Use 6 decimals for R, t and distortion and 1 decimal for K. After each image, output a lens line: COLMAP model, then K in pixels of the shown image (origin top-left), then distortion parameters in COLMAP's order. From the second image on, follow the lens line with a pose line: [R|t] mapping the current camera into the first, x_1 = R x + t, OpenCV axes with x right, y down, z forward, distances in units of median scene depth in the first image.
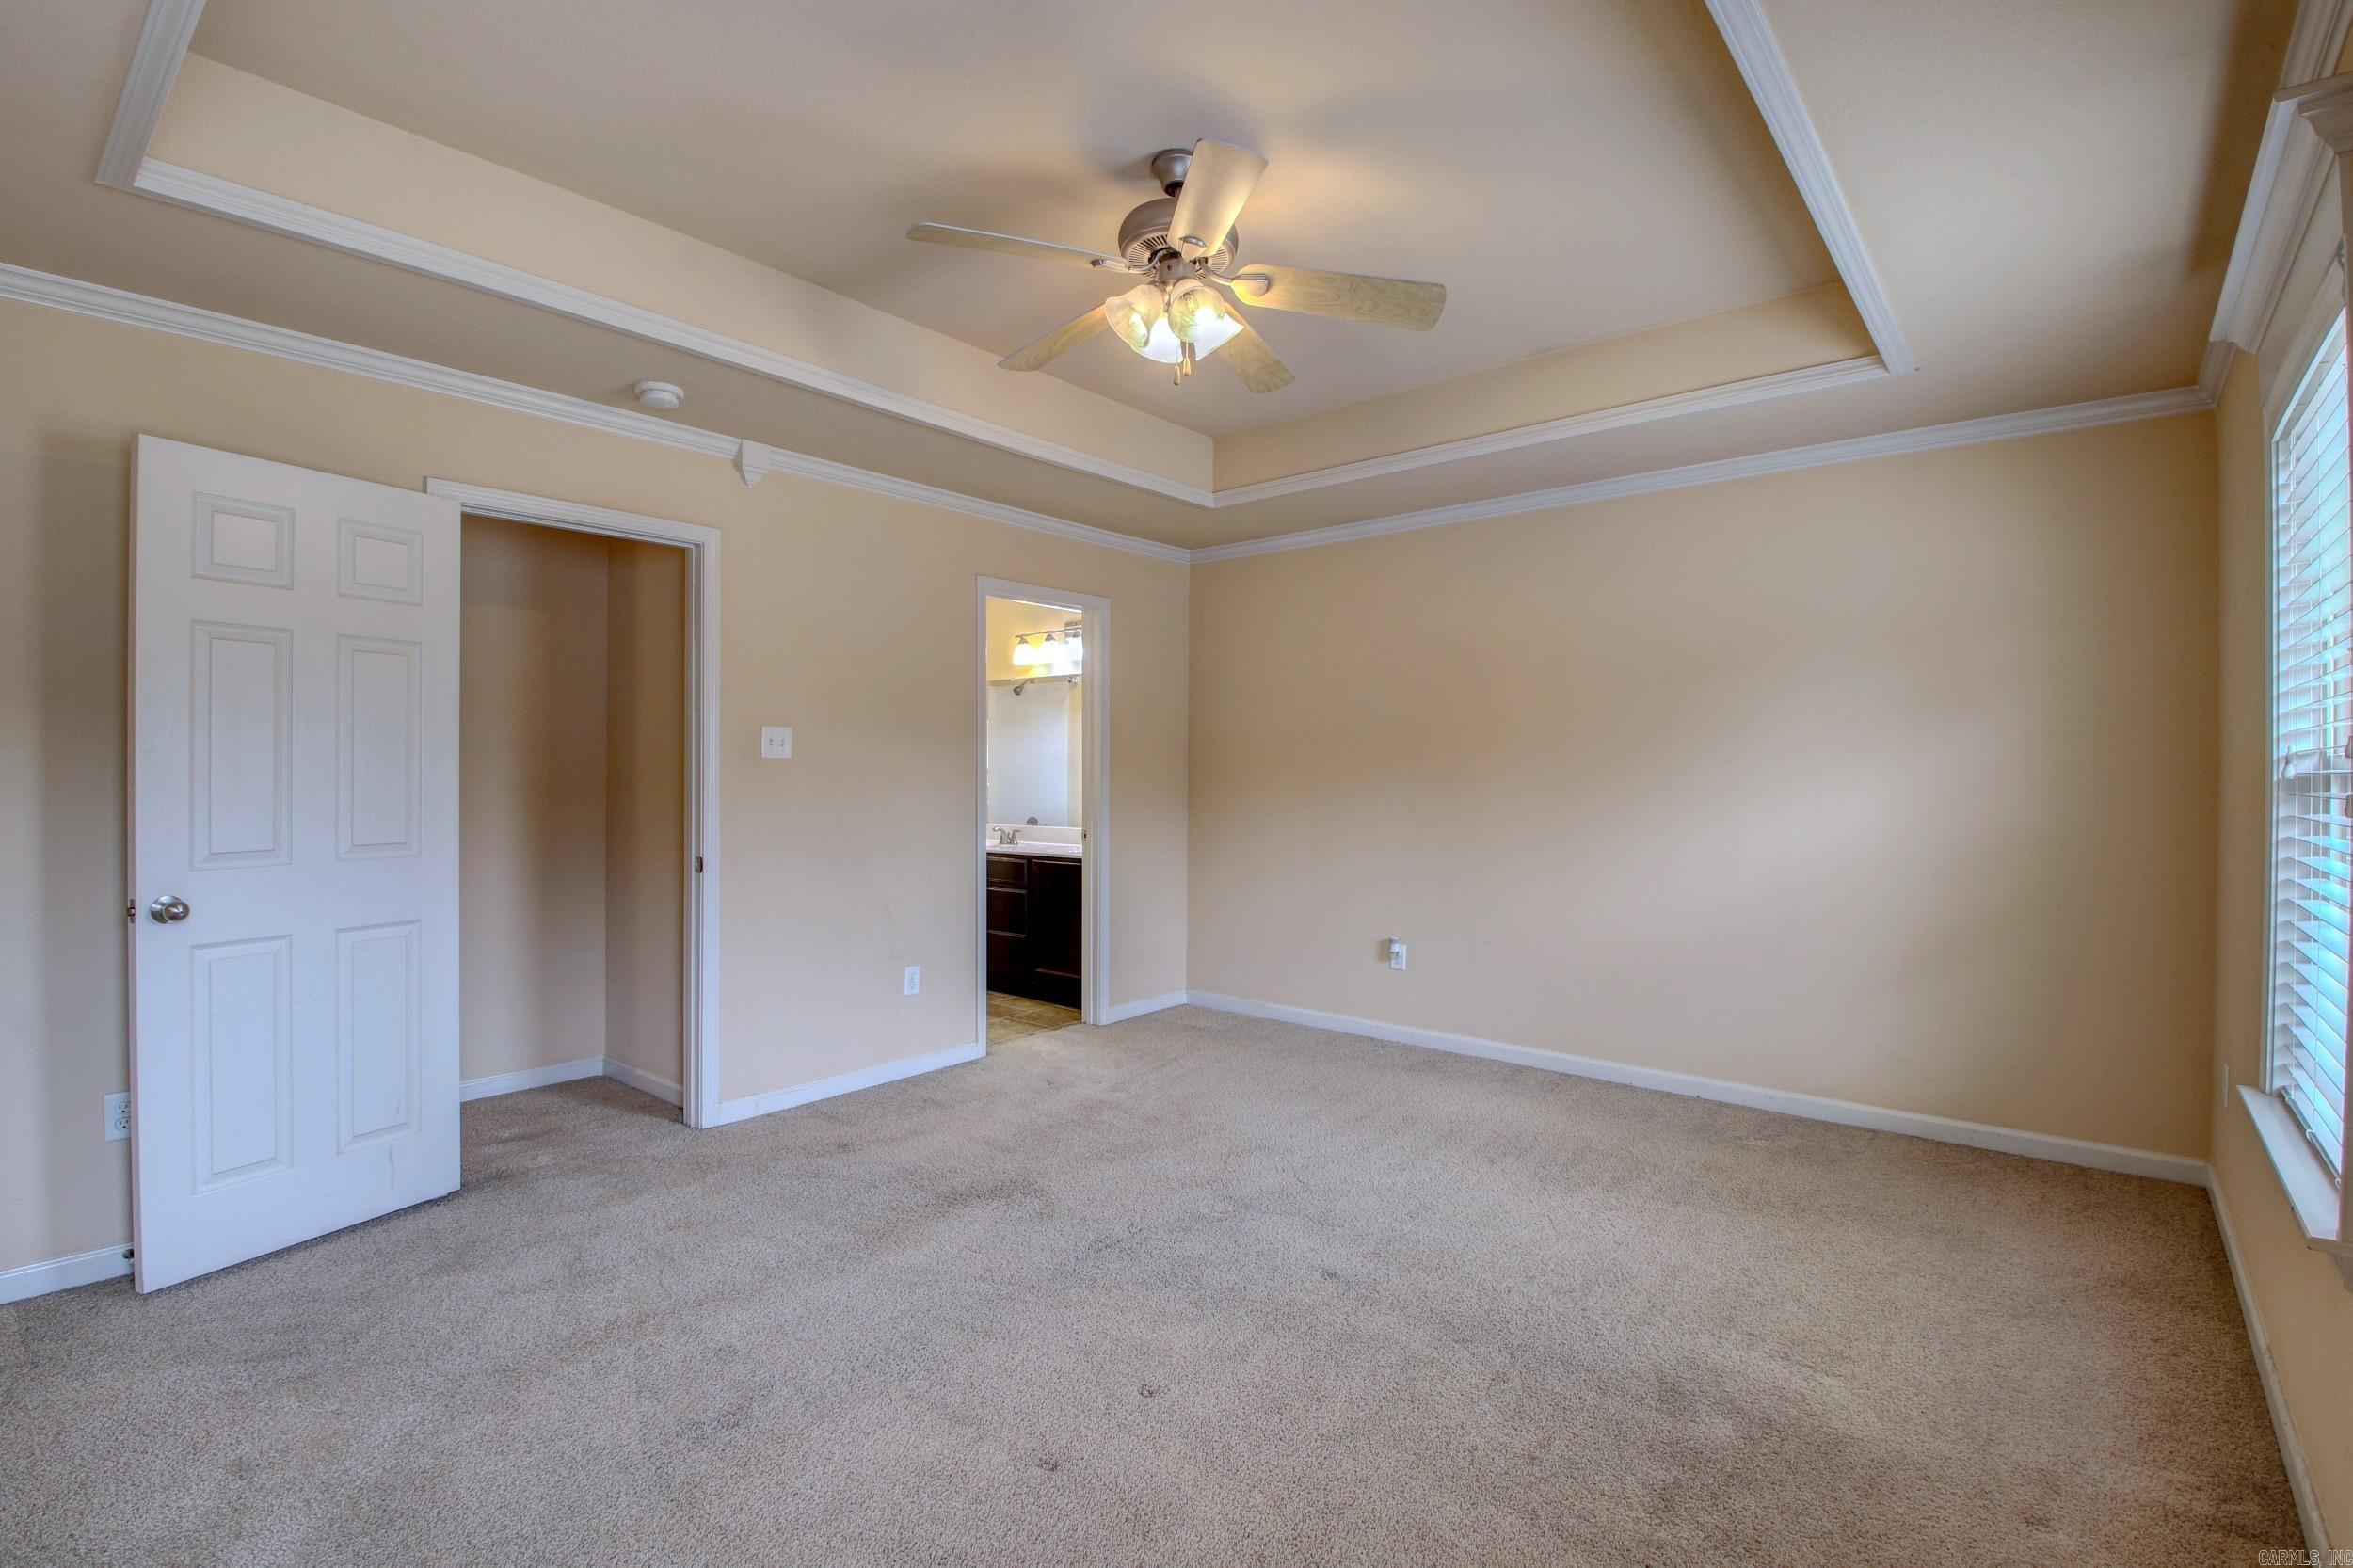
lens RADIAL K [[1090.4, 0, 1173.7], [0, 1090.4, 780.5], [0, 0, 1]] dist [0.001917, -0.017258]
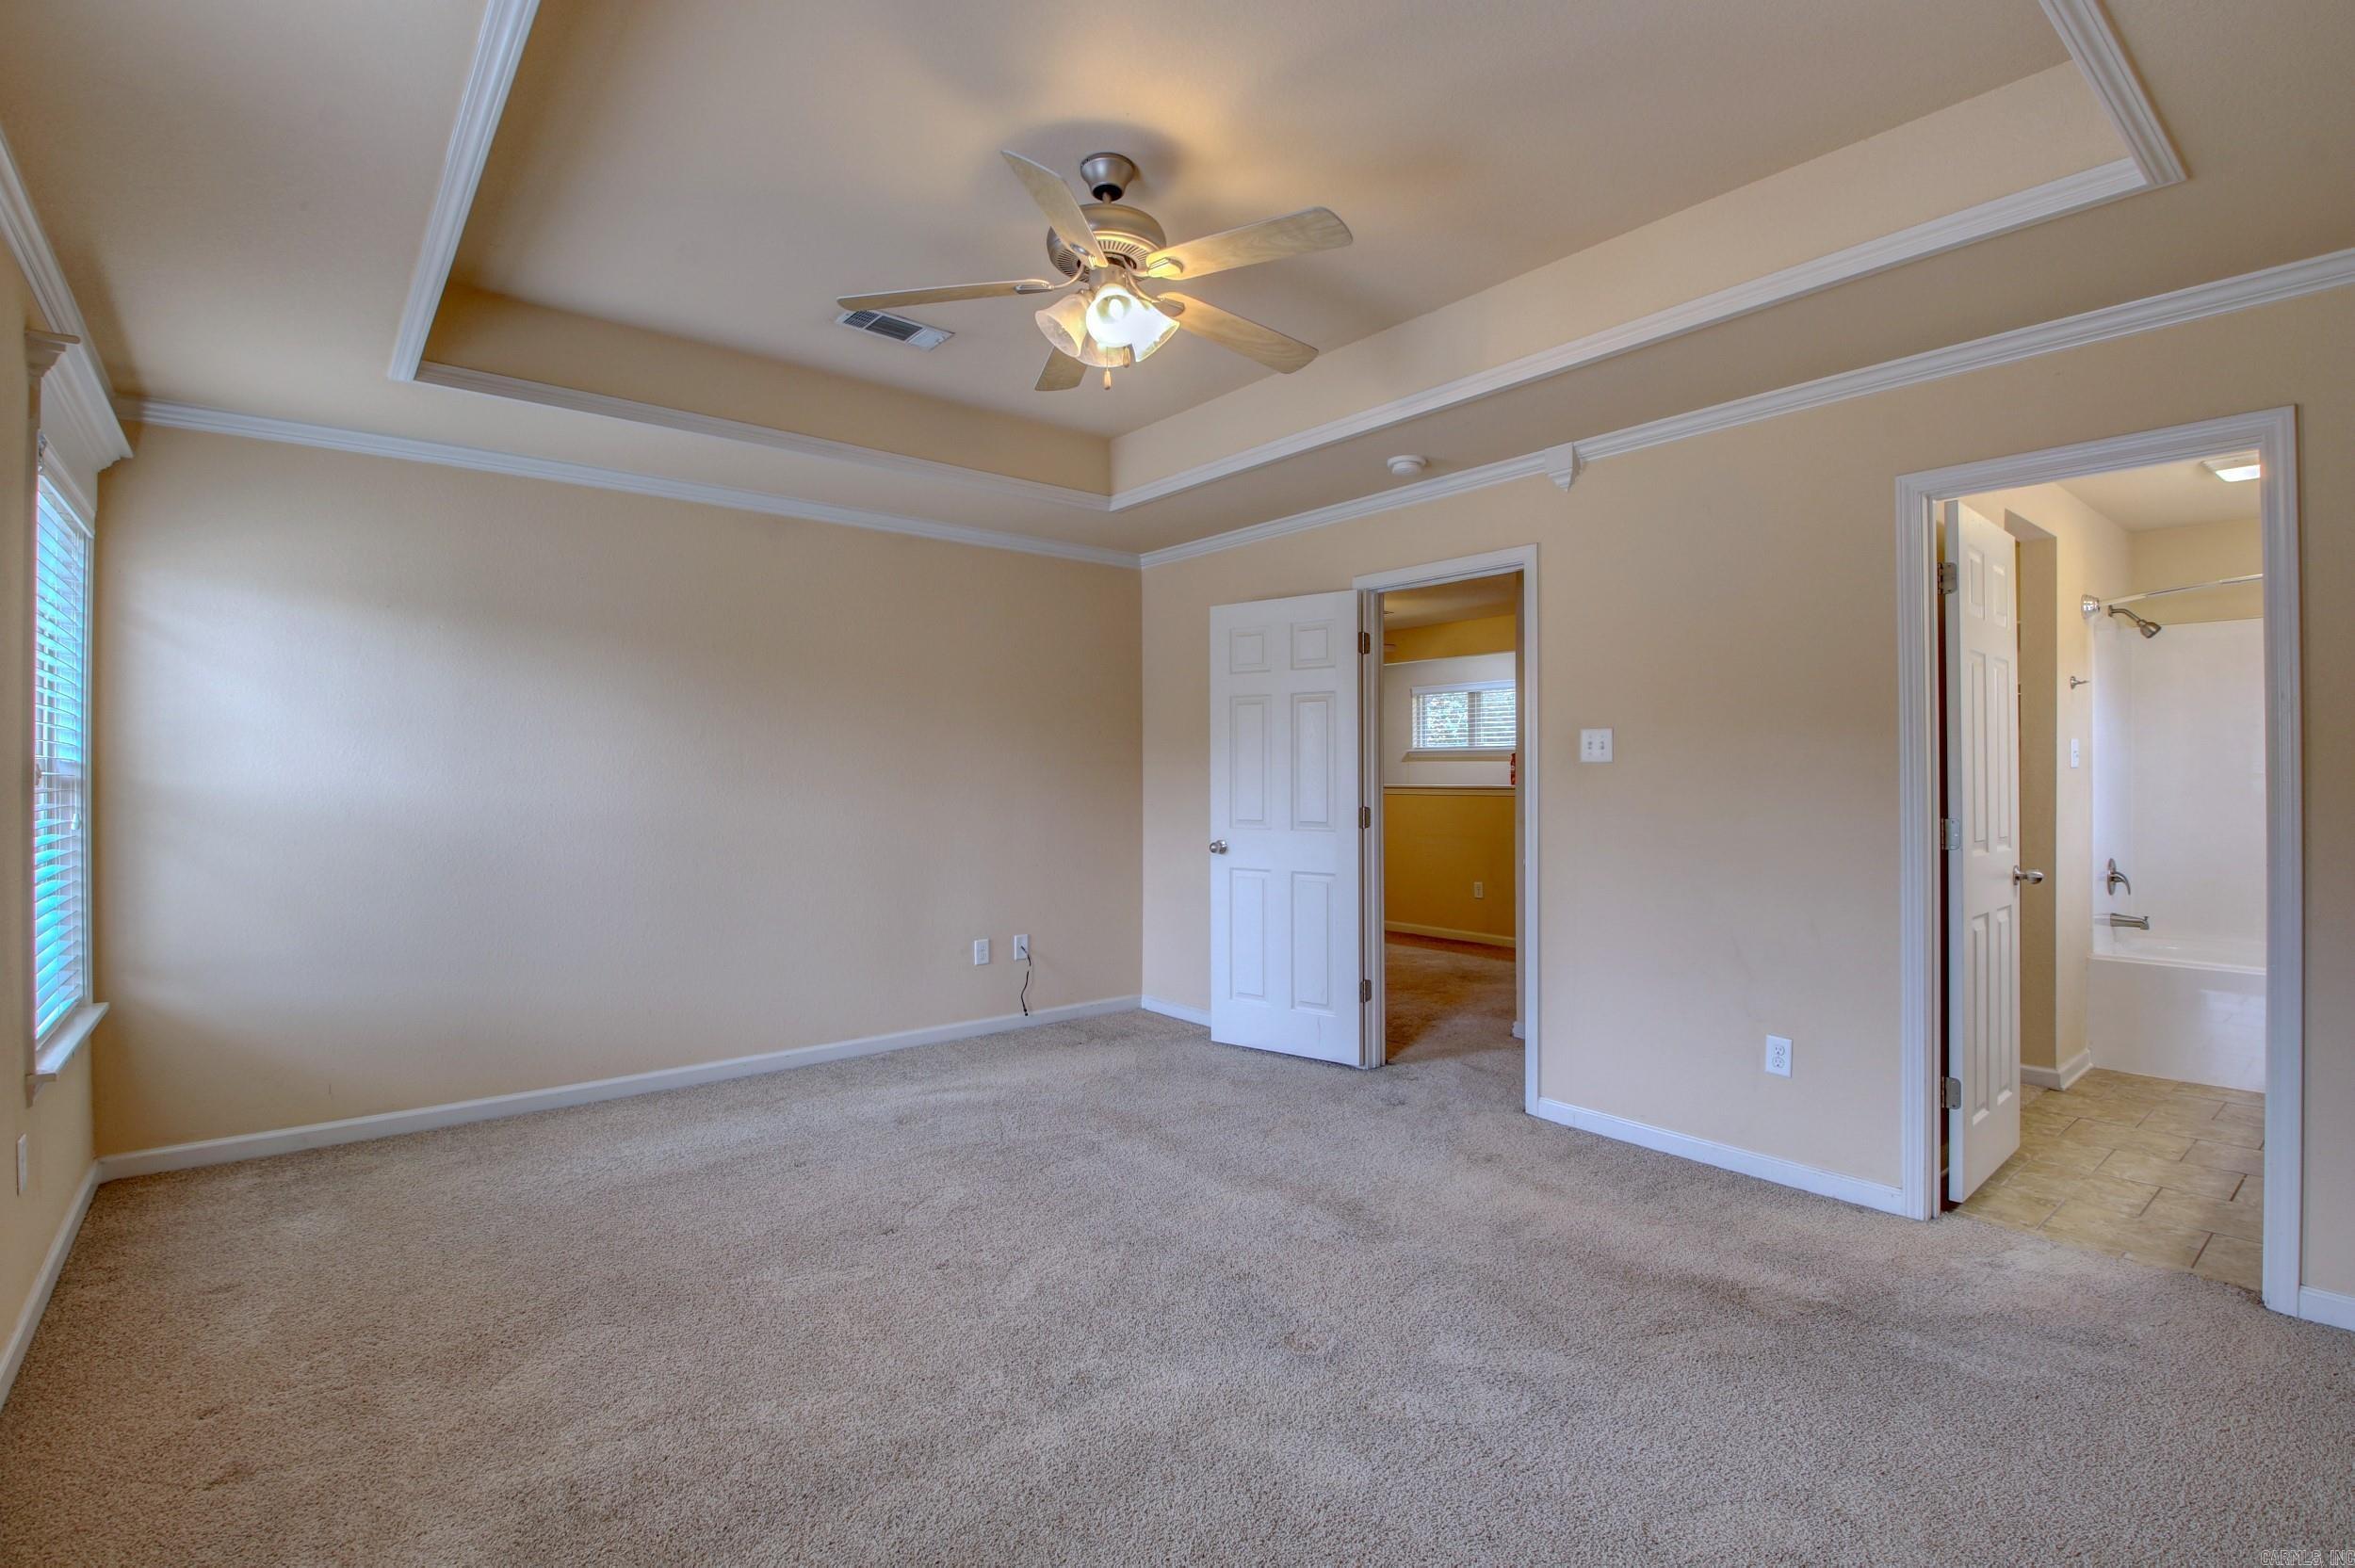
lens RADIAL K [[1091.2, 0, 1174.4], [0, 1091.2, 778.2], [0, 0, 1]] dist [0.001917, -0.017258]
pose [[-0.201759, 0.000221, -0.979435, 0.680500], [-0.008383, 0.999963, 0.001952, -0.005459], [0.979399, 0.008605, -0.201750, 0.881736]]
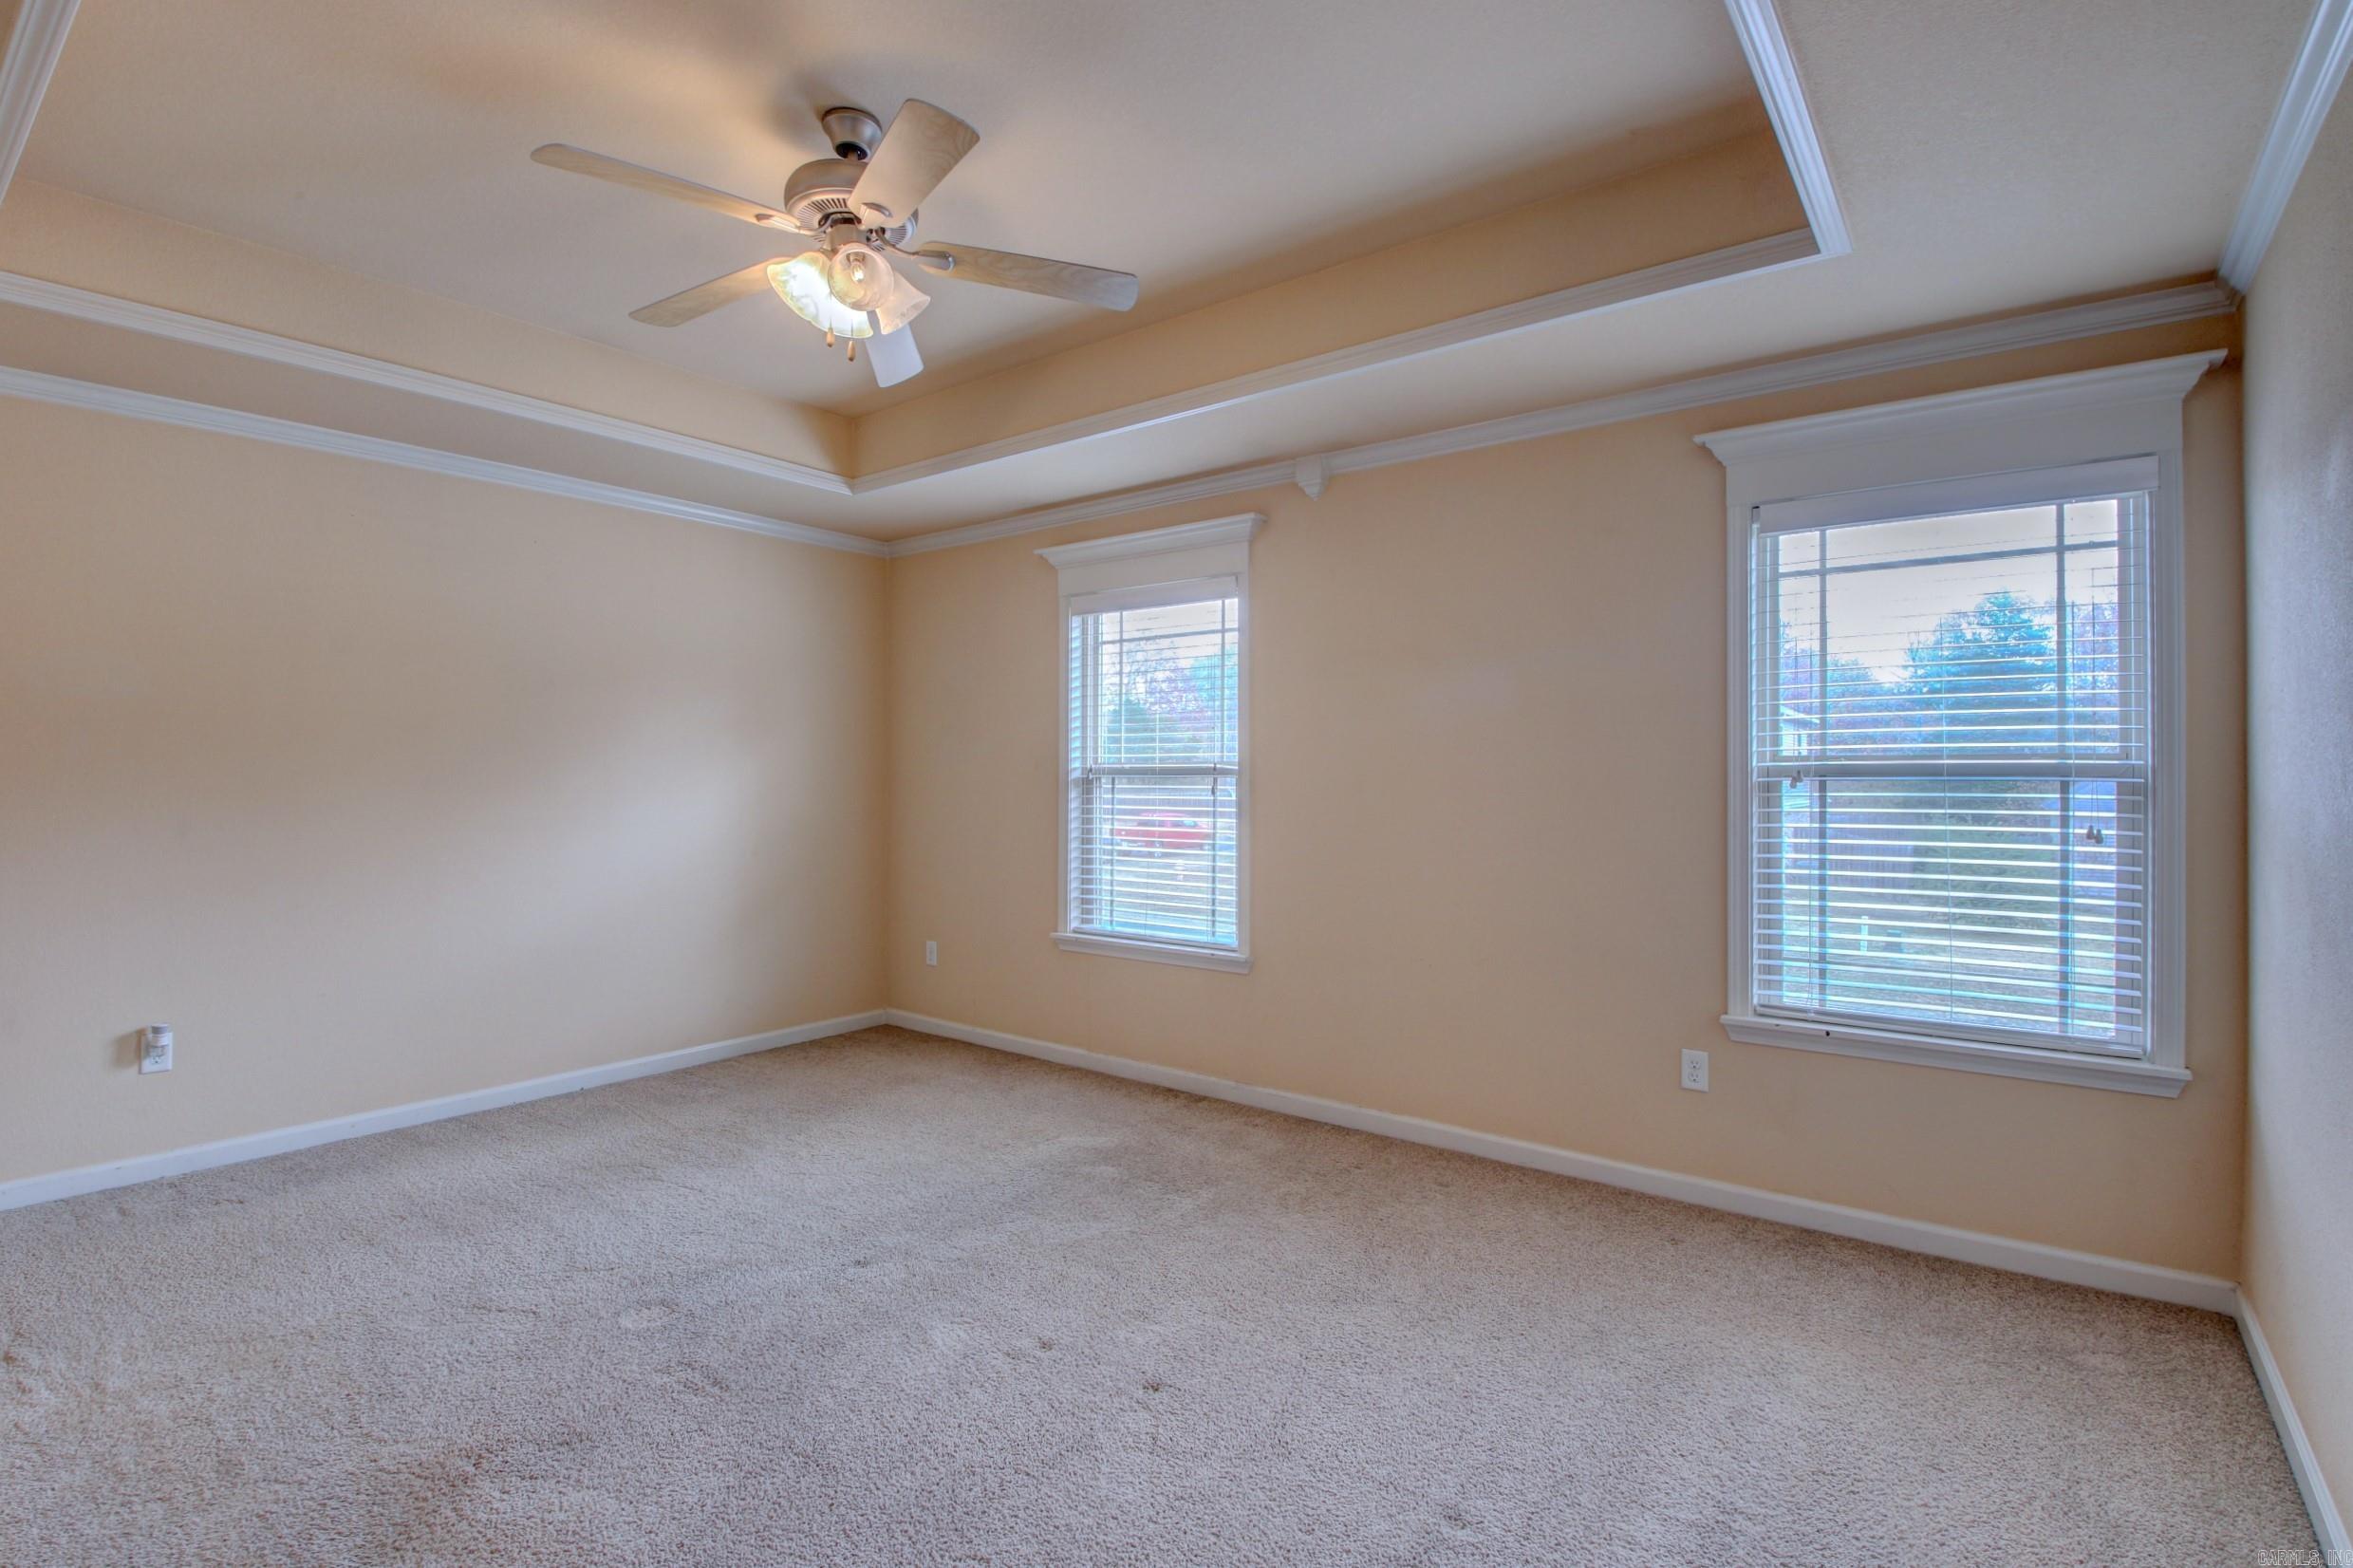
lens RADIAL K [[1090.5, 0, 1182.8], [0, 1090.5, 779.0], [0, 0, 1]] dist [0.001917, -0.017258]
pose [[-0.045331, -0.004814, 0.998960, -0.643984], [0.011756, 0.999917, 0.005352, -0.003974], [-0.998903, 0.011986, -0.045270, 0.528239]]
